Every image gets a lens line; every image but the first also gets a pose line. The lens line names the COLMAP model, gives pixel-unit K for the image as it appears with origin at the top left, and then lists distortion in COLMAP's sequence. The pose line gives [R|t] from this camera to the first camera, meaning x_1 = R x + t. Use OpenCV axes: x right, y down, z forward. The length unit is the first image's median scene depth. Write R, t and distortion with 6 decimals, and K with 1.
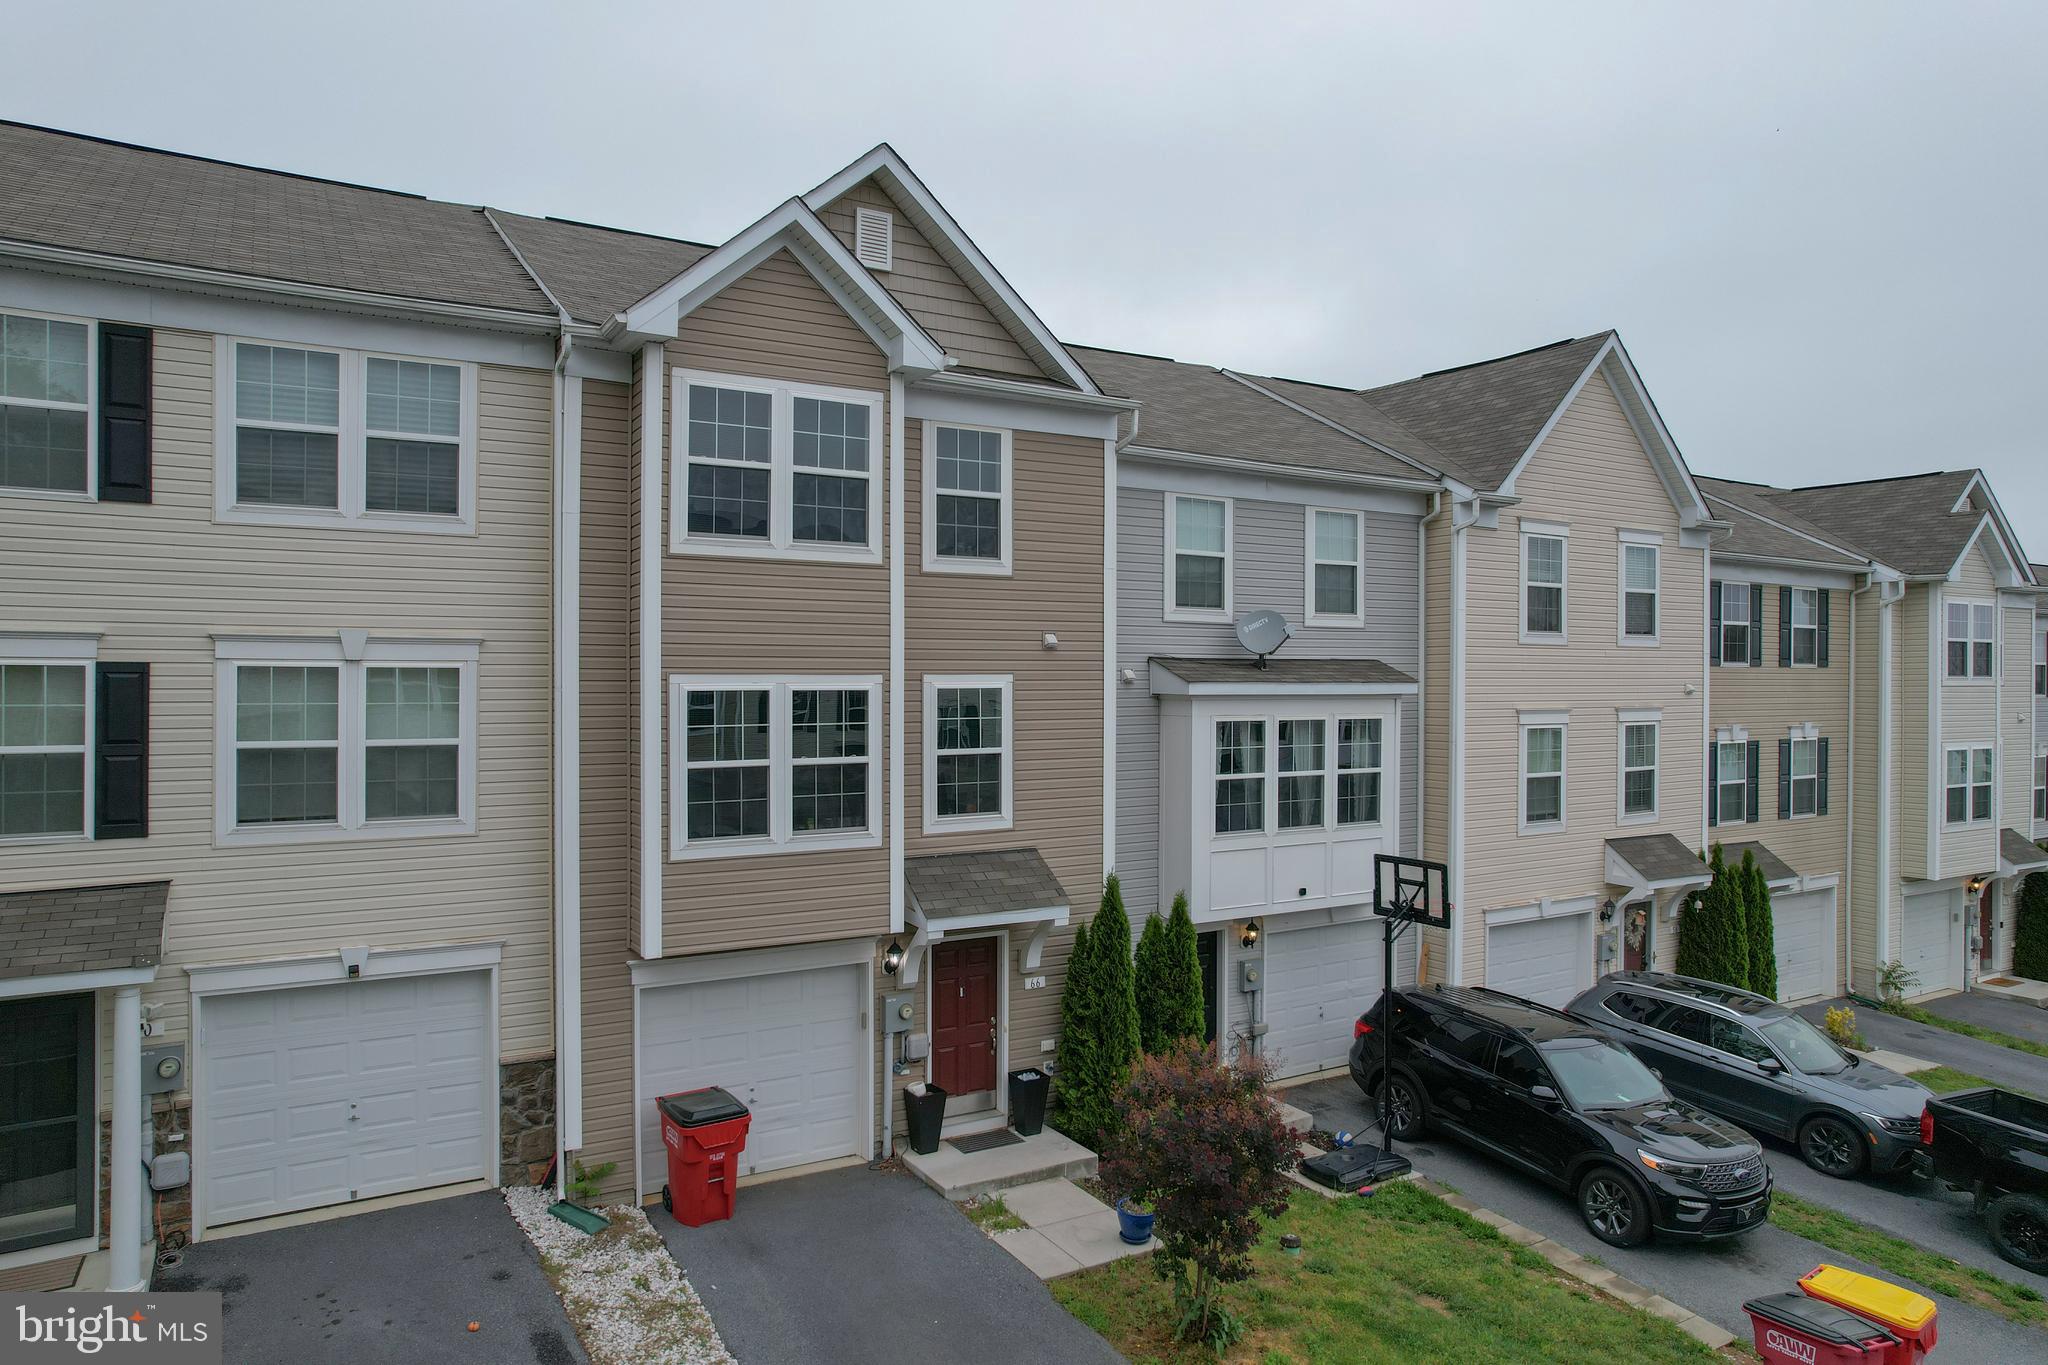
lens RADIAL K [[1315.2, 0, 1025.0], [0, 1315.2, 676.3], [0, 0, 1]] dist [-0.087300, 0.084322]
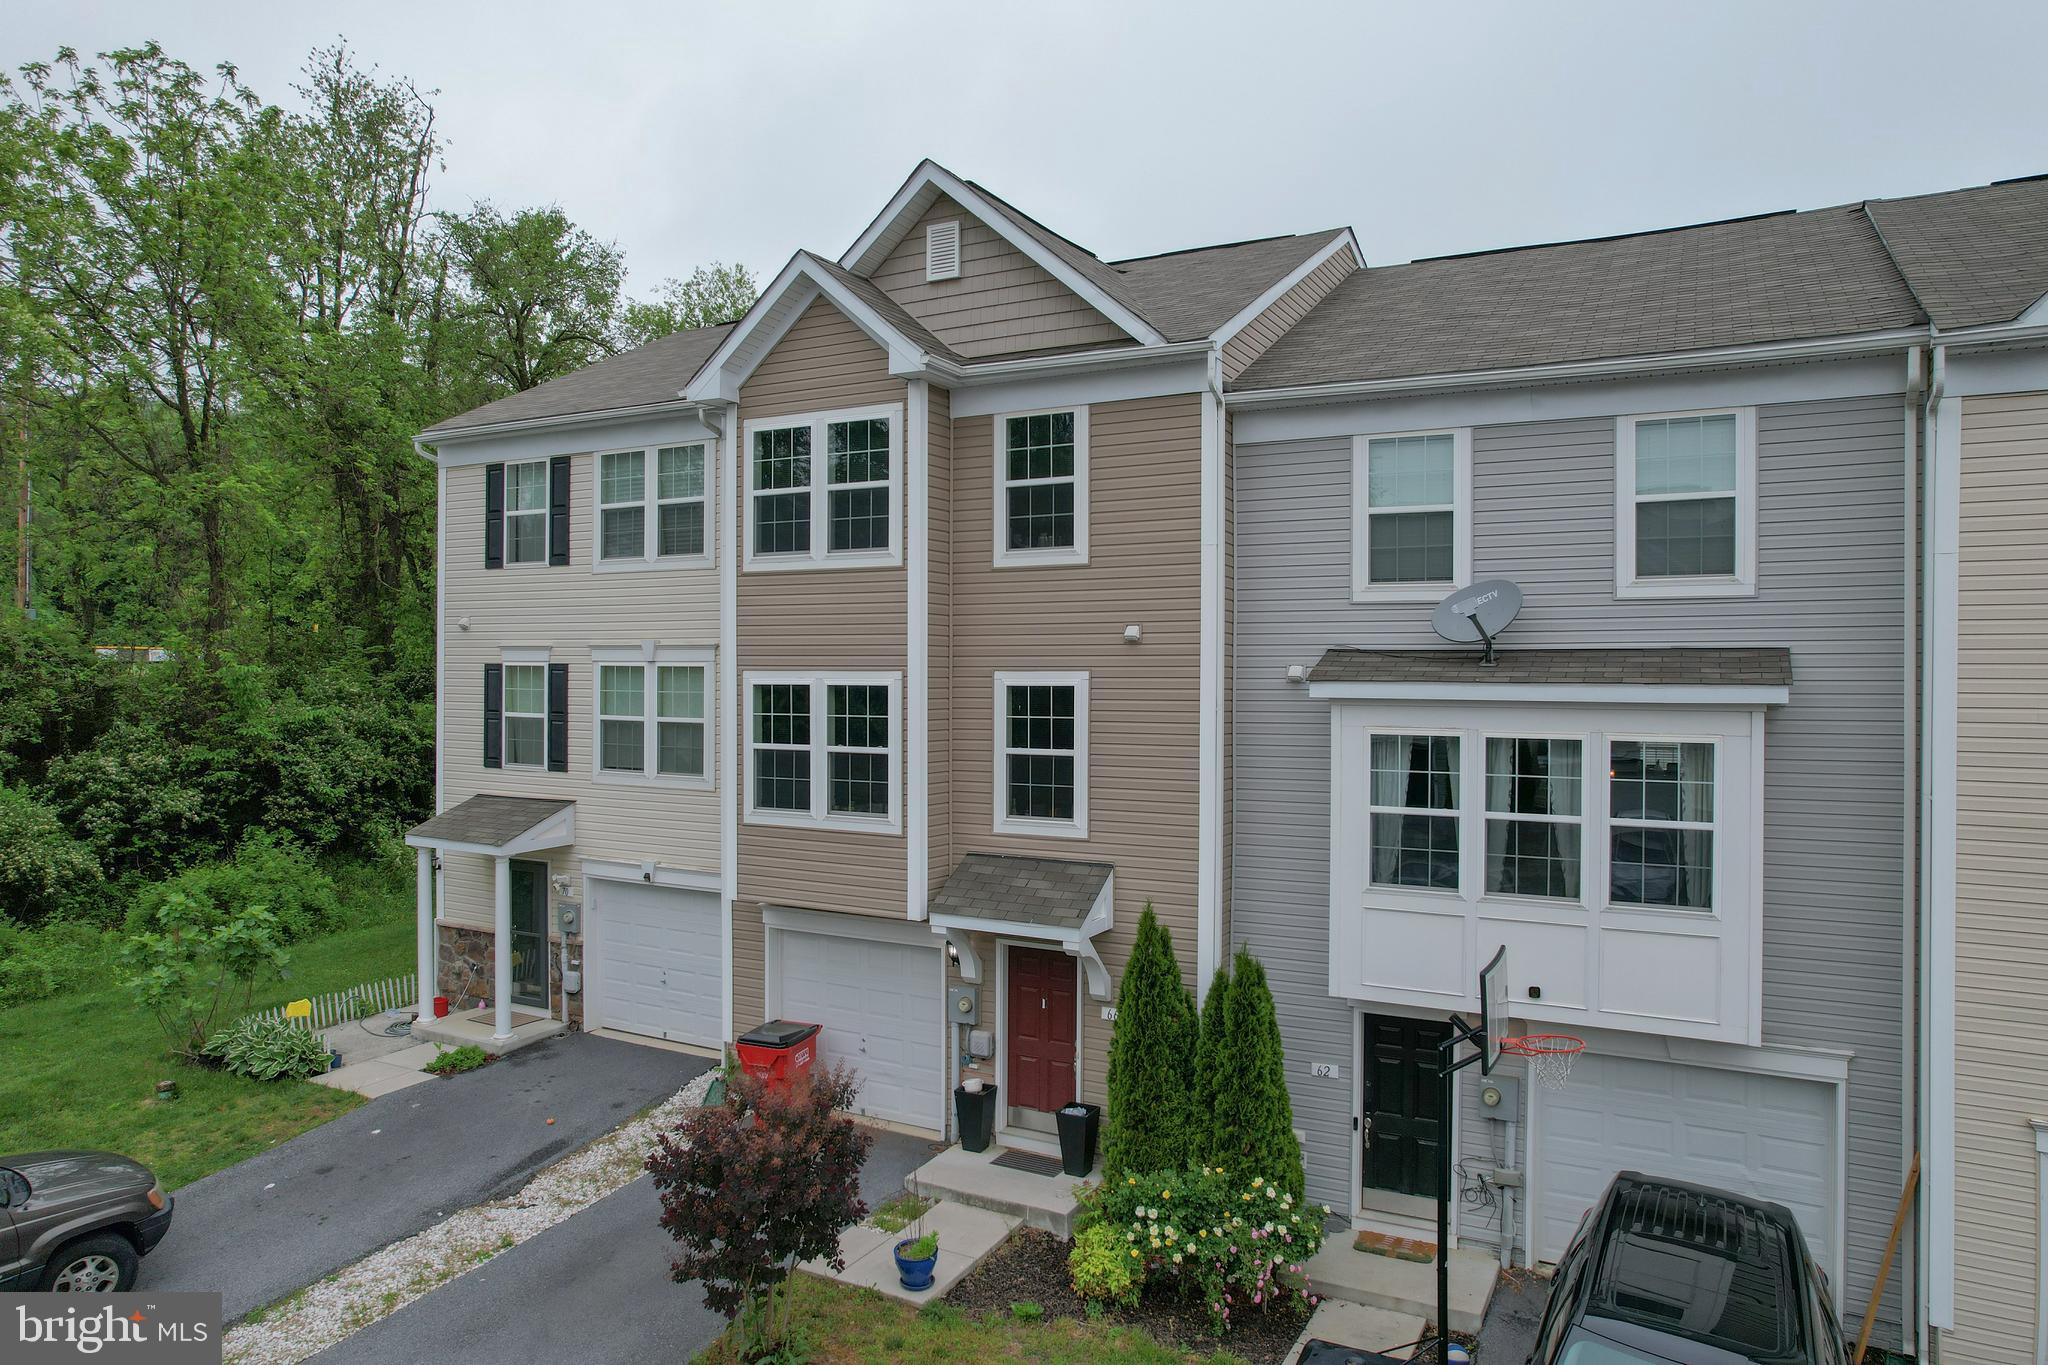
lens RADIAL K [[1315.2, 0, 1025.0], [0, 1315.2, 676.3], [0, 0, 1]] dist [-0.087300, 0.084322]
pose [[0.509762, 0.001074, -0.860315, 0.809793], [-0.003545, 0.999993, -0.000852, 0.003362], [0.860308, 0.003484, 0.509762, 0.529556]]
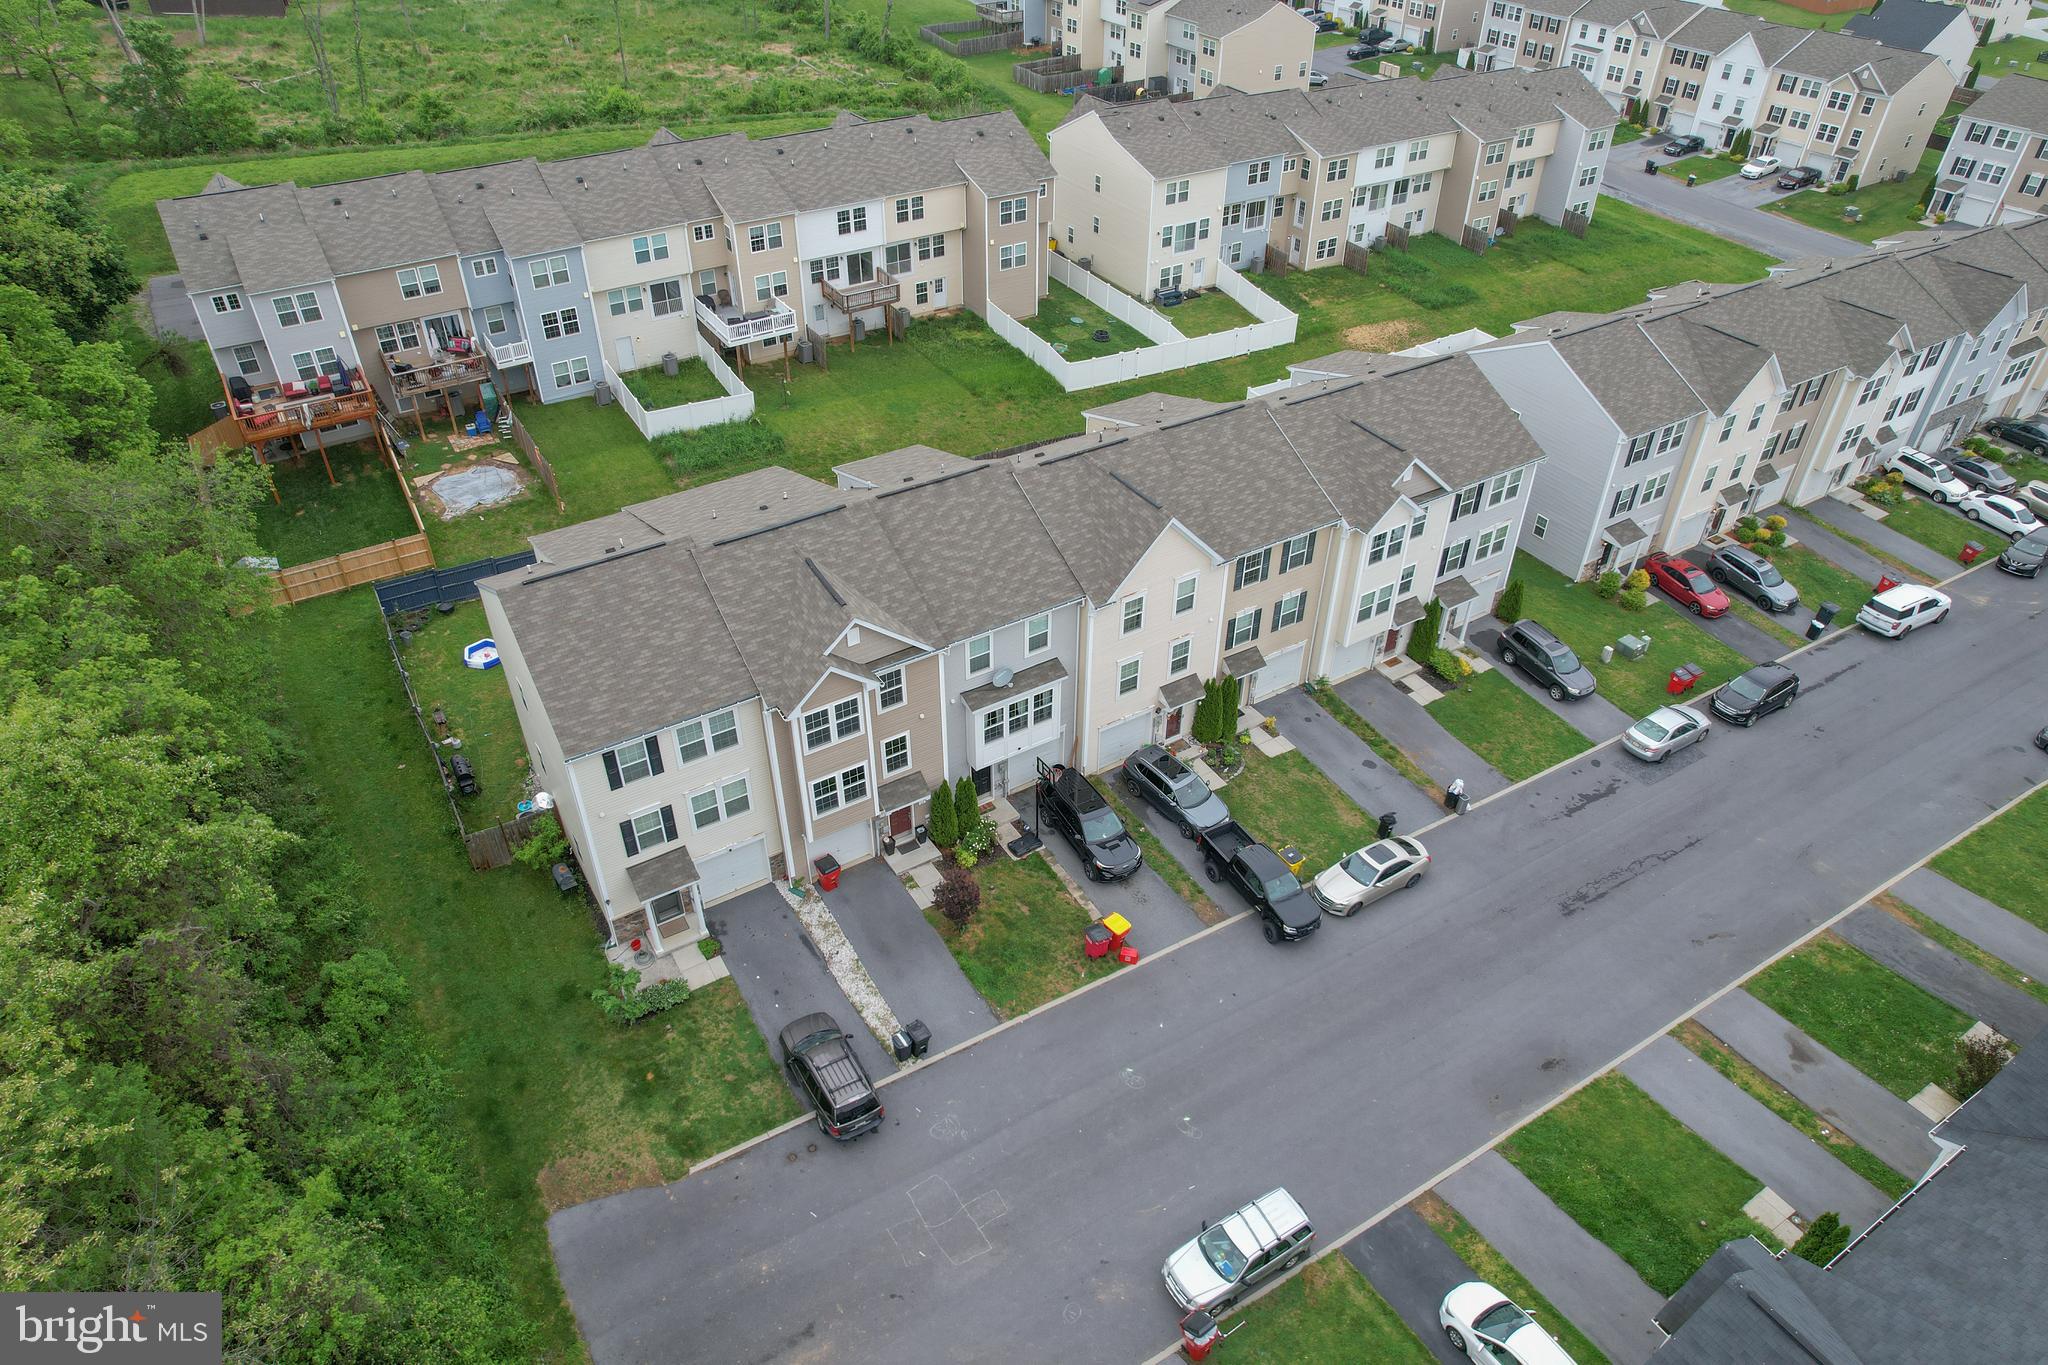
lens RADIAL K [[1315.2, 0, 1025.0], [0, 1315.2, 676.3], [0, 0, 1]] dist [-0.087300, 0.084322]
pose [[0.999871, -0.009727, 0.012750, 0.234764], [-0.000020, 0.794298, 0.607528, -2.075184], [-0.016036, -0.607450, 0.794196, -1.428059]]
